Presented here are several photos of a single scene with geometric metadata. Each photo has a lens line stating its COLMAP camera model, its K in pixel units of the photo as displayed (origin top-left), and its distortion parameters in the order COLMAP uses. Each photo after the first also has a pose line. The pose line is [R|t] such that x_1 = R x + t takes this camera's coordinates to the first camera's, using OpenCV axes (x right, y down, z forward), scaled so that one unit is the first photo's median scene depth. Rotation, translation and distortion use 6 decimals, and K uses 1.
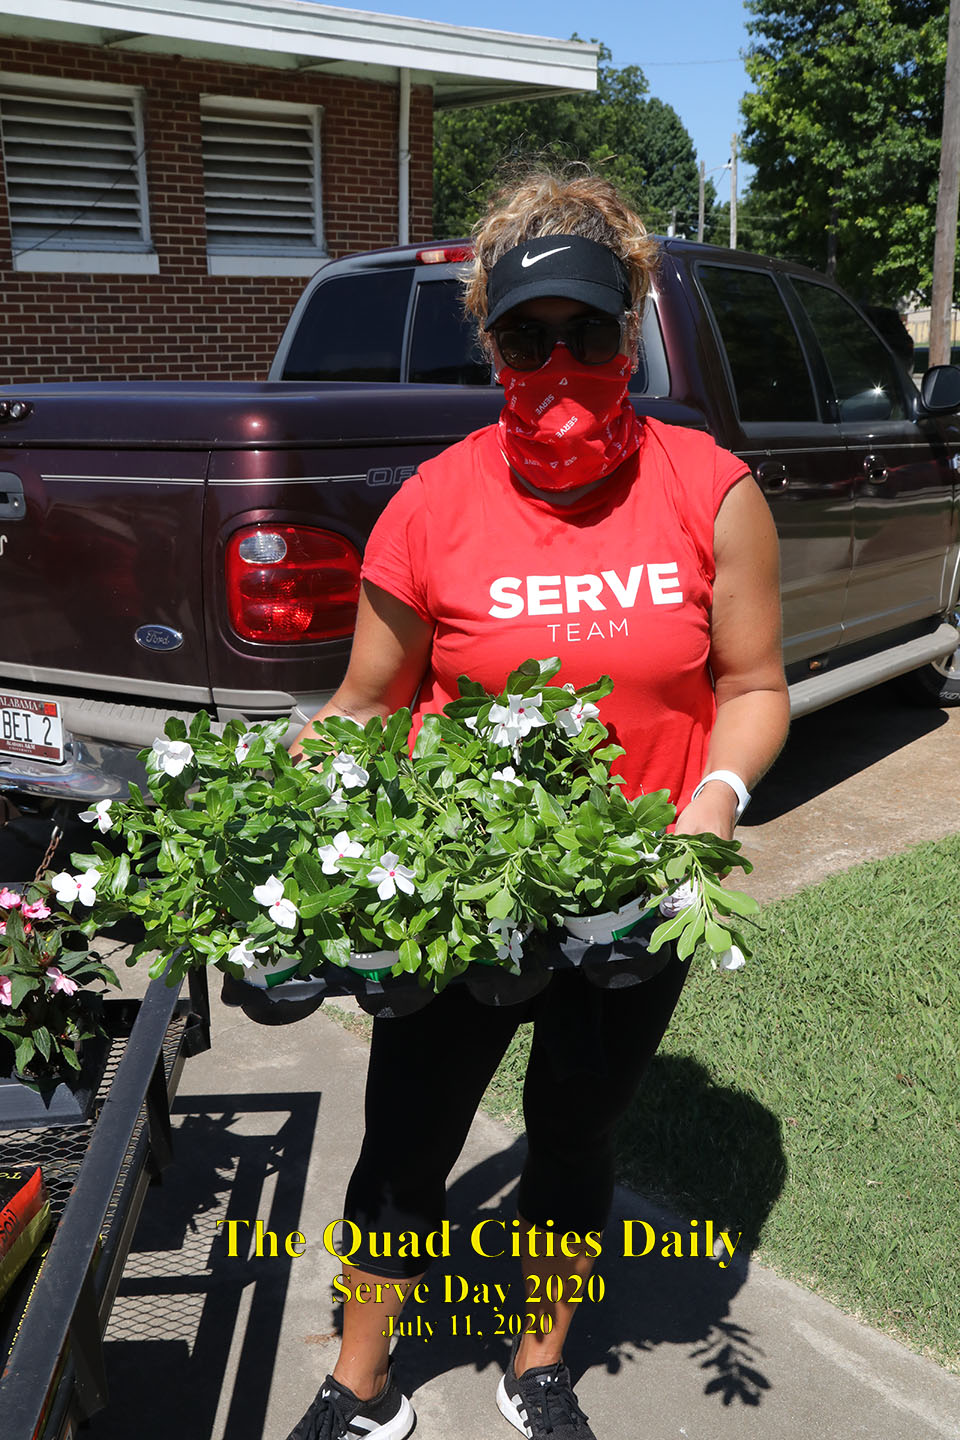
lens RADIAL K [[1609.5, 0, 481.0], [0, 1609.5, 717.4], [0, 0, 1]] dist [0.061863, 0.000000]
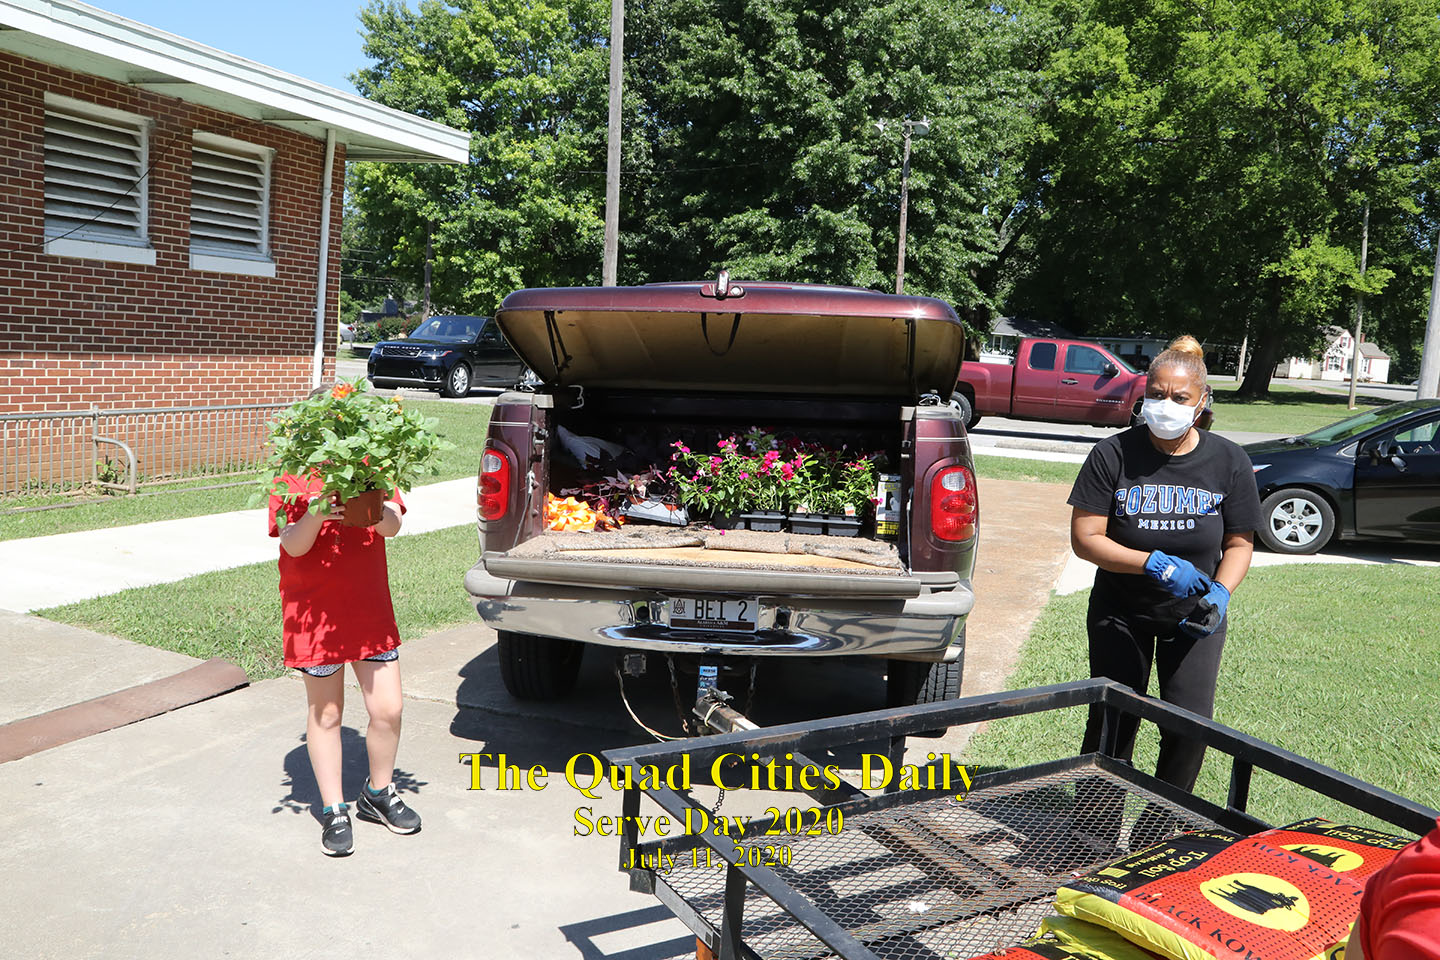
lens RADIAL K [[1215.7, 0, 724.3], [0, 1215.7, 477.6], [0, 0, 1]] dist [-0.015849, 0.004142]
pose [[0.859076, 0.001593, 0.511845, -0.288985], [0.057764, 0.993305, -0.100042, -0.000733], [-0.508578, 0.115510, 0.853233, 0.028907]]
